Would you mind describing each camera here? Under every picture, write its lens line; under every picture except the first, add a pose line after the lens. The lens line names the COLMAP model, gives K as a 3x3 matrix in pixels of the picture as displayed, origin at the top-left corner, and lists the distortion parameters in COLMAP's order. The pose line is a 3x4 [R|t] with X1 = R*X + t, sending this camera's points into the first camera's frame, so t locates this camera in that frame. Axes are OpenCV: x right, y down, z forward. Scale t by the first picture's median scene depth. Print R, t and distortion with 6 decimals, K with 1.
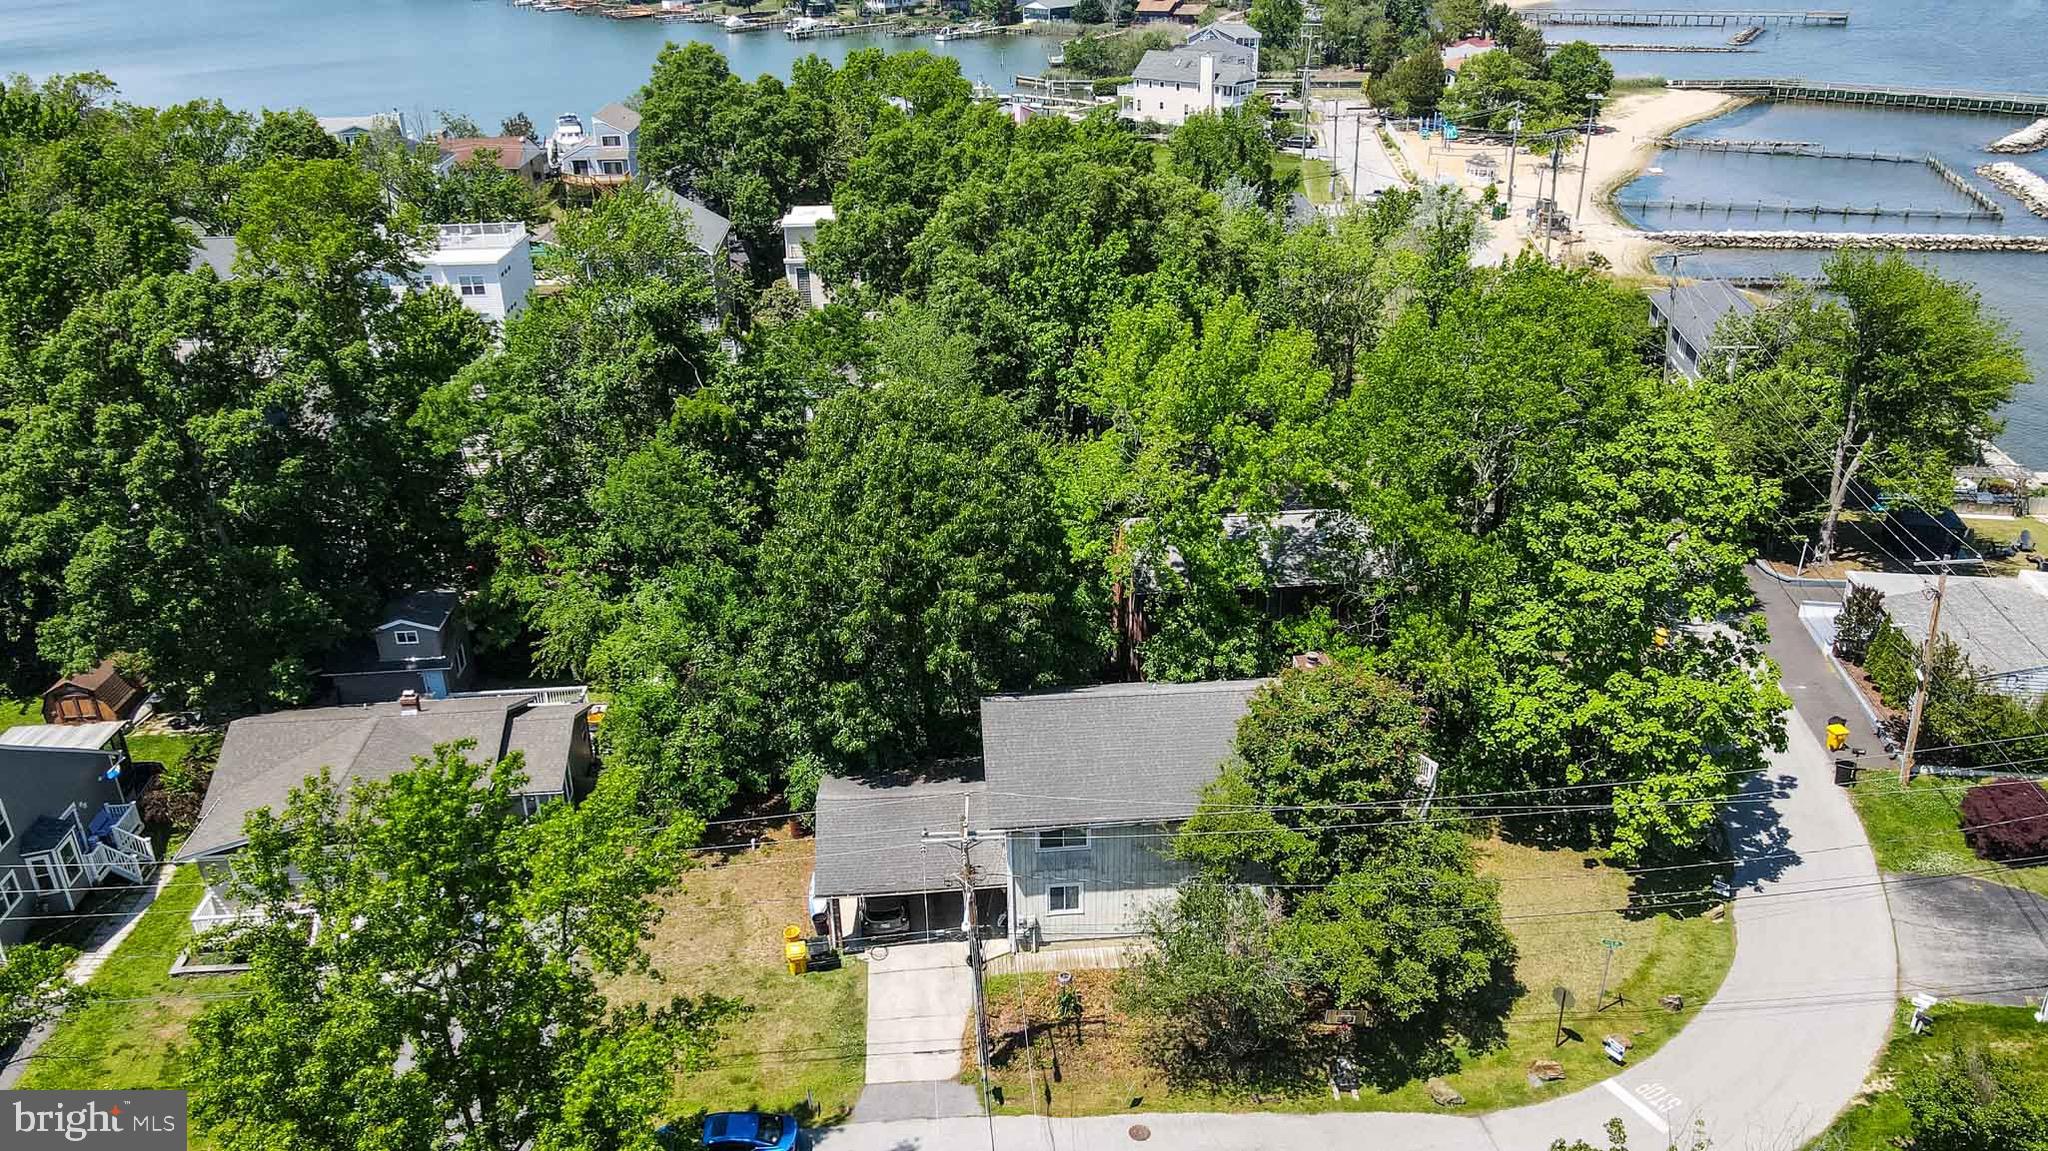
lens RADIAL K [[1507.5, 0, 1036.3], [0, 1507.5, 573.4], [0, 0, 1]] dist [0.002177, 0.031540]
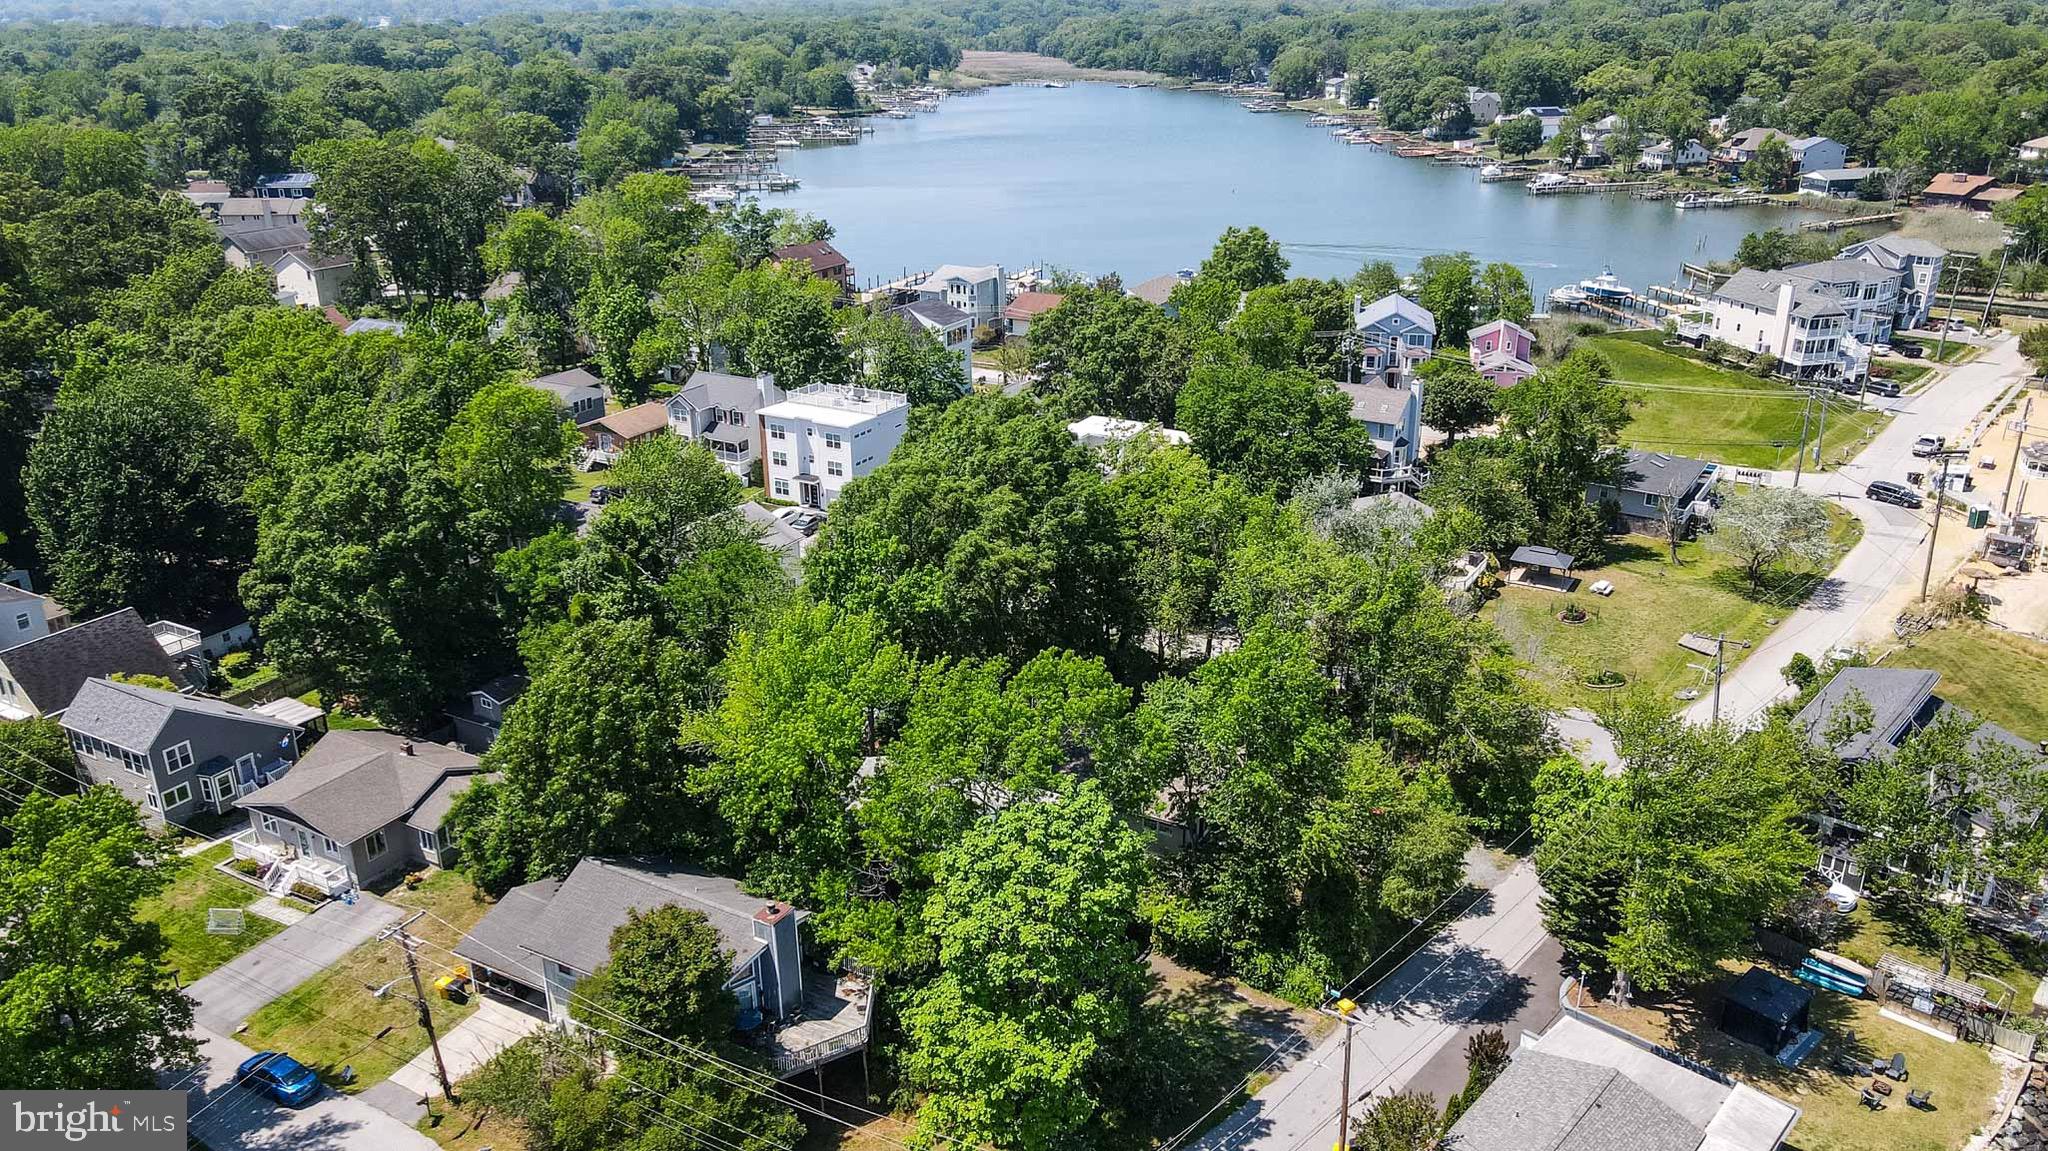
lens RADIAL K [[1507.5, 0, 1035.6], [0, 1507.5, 575.2], [0, 0, 1]] dist [0.002177, 0.031540]
pose [[0.830142, 0.210006, -0.516490, 0.907784], [-0.237417, 0.971316, 0.013344, -0.267998], [0.504477, 0.111547, 0.856189, -0.019226]]
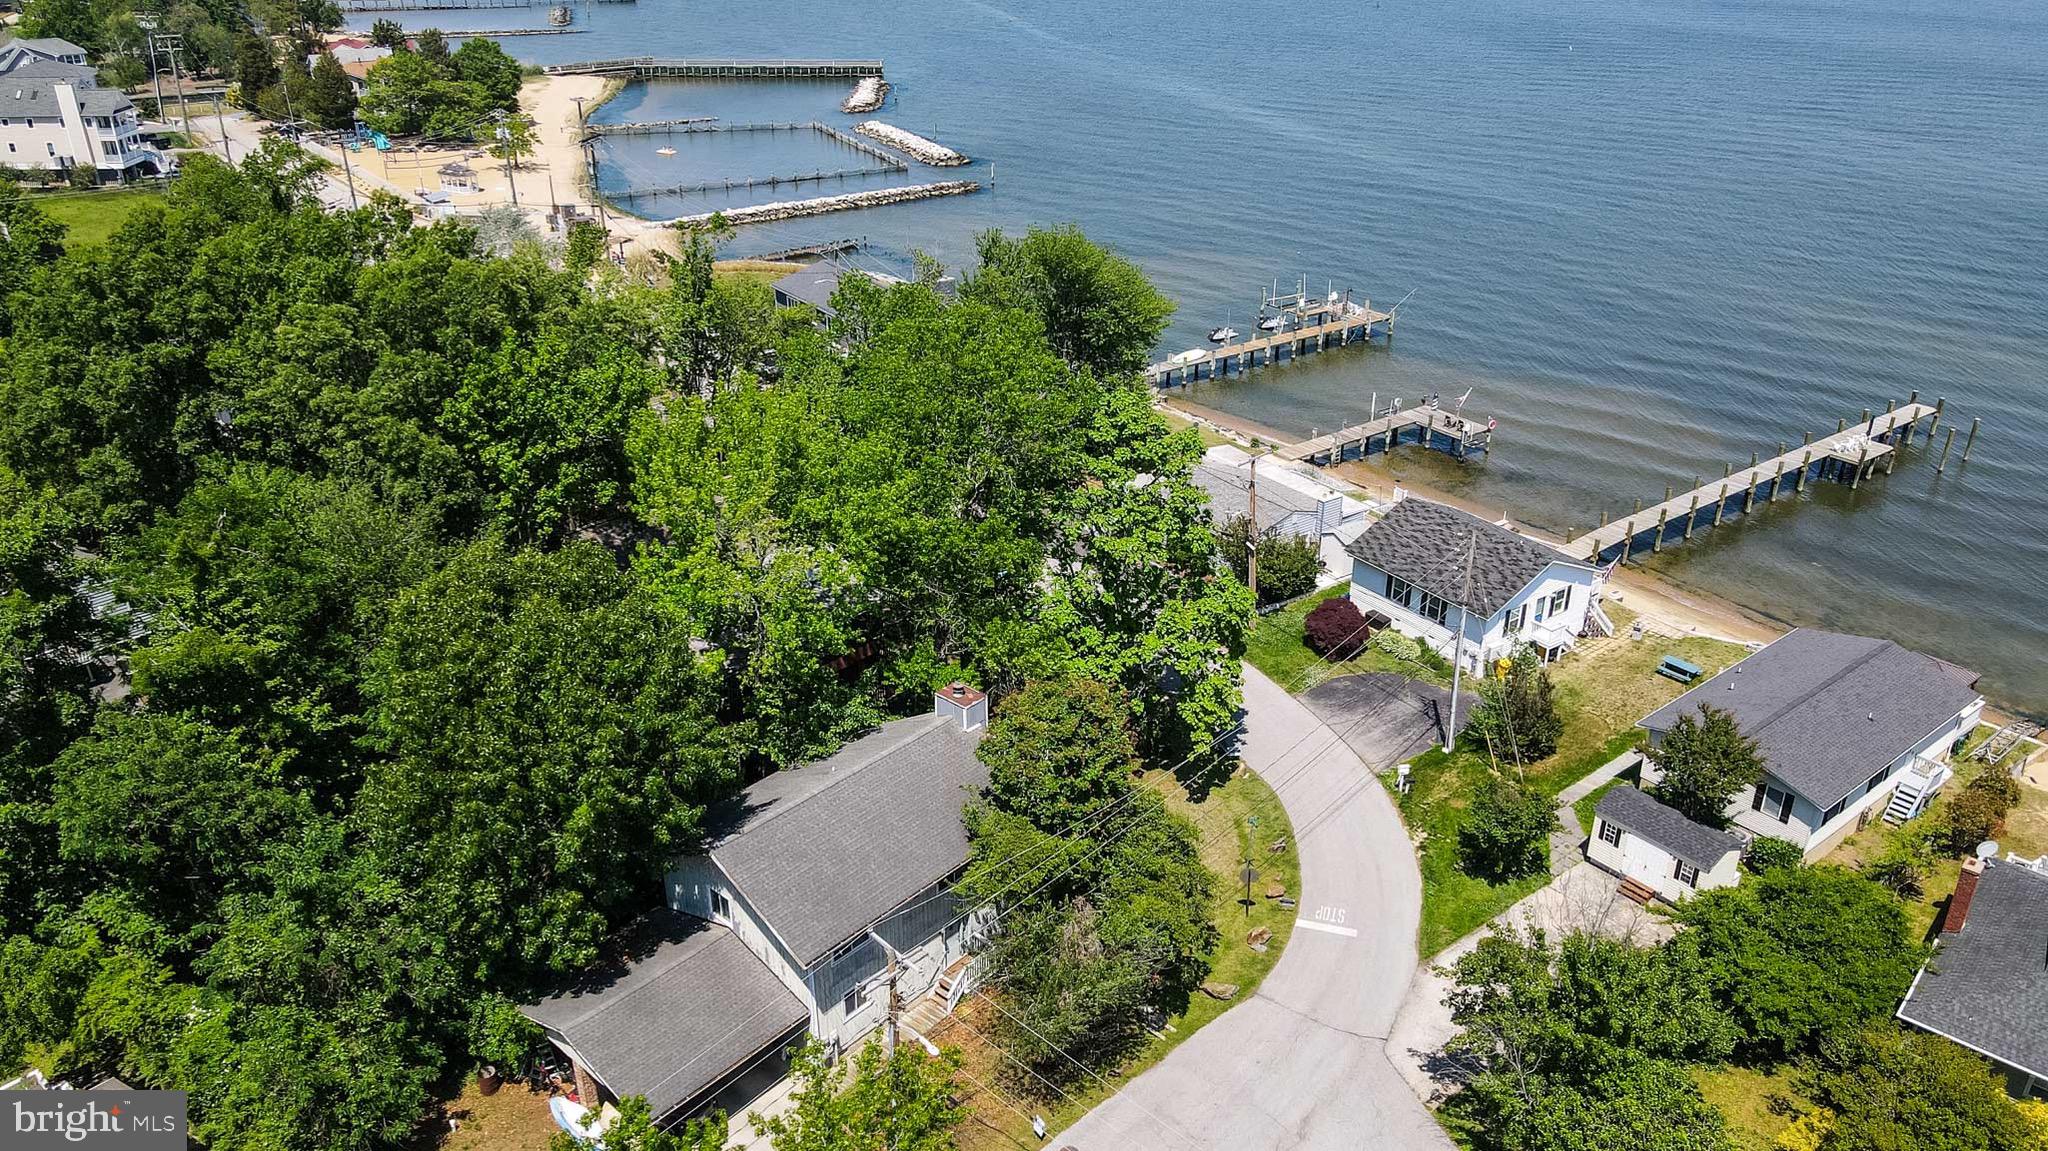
lens RADIAL K [[1507.5, 0, 1038.8], [0, 1507.5, 581.6], [0, 0, 1]] dist [0.002177, 0.031540]
pose [[0.719488, -0.295308, 0.628593, -0.398467], [0.280657, 0.951531, 0.125781, -0.125734], [-0.635270, 0.085921, 0.767496, 0.121102]]
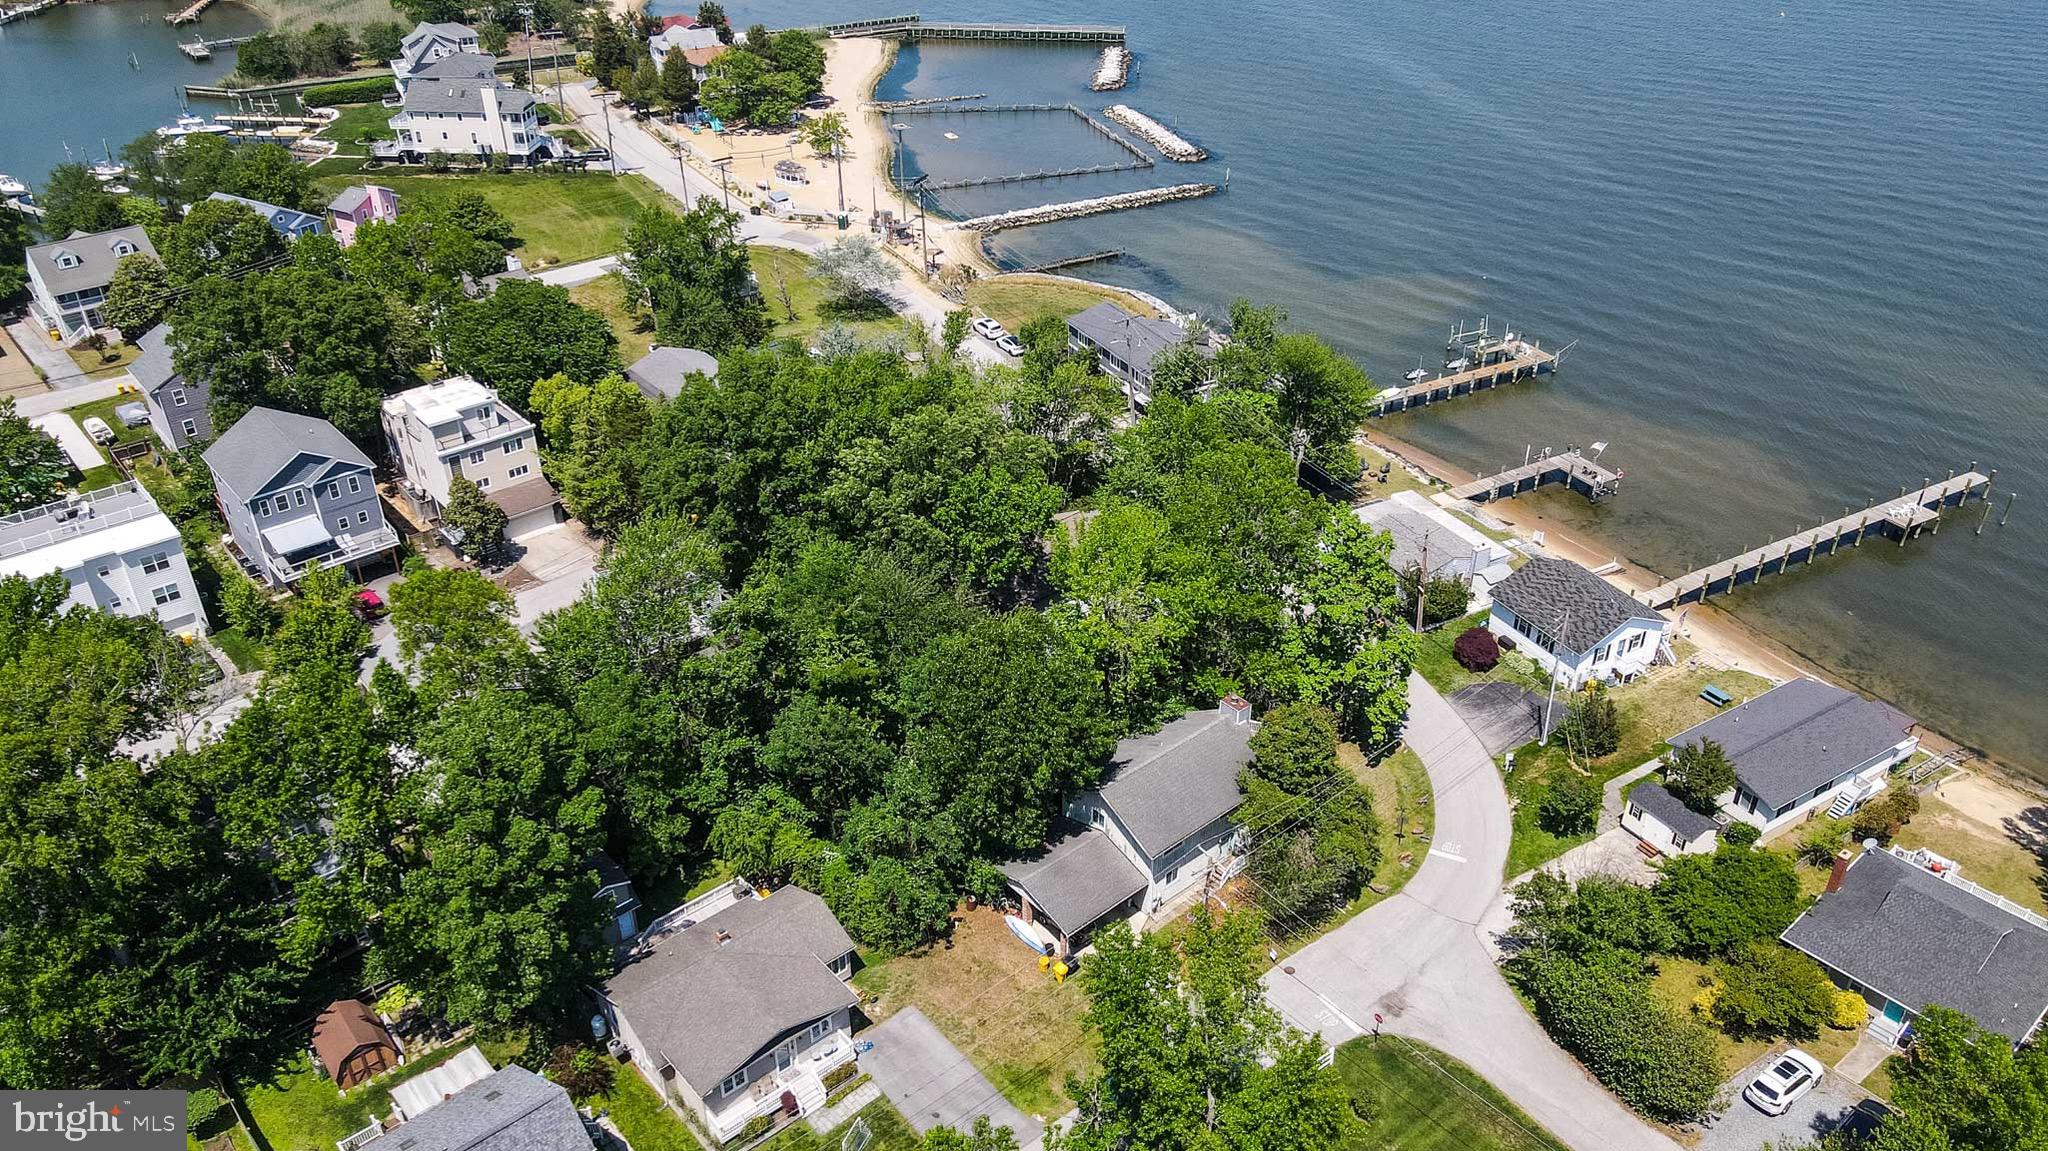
lens RADIAL K [[1507.5, 0, 1037.8], [0, 1507.5, 580.3], [0, 0, 1]] dist [0.002177, 0.031540]
pose [[0.801481, -0.304265, 0.514831, -0.828787], [0.242484, 0.952293, 0.185310, -0.437753], [-0.546653, -0.023684, 0.837024, -0.353597]]
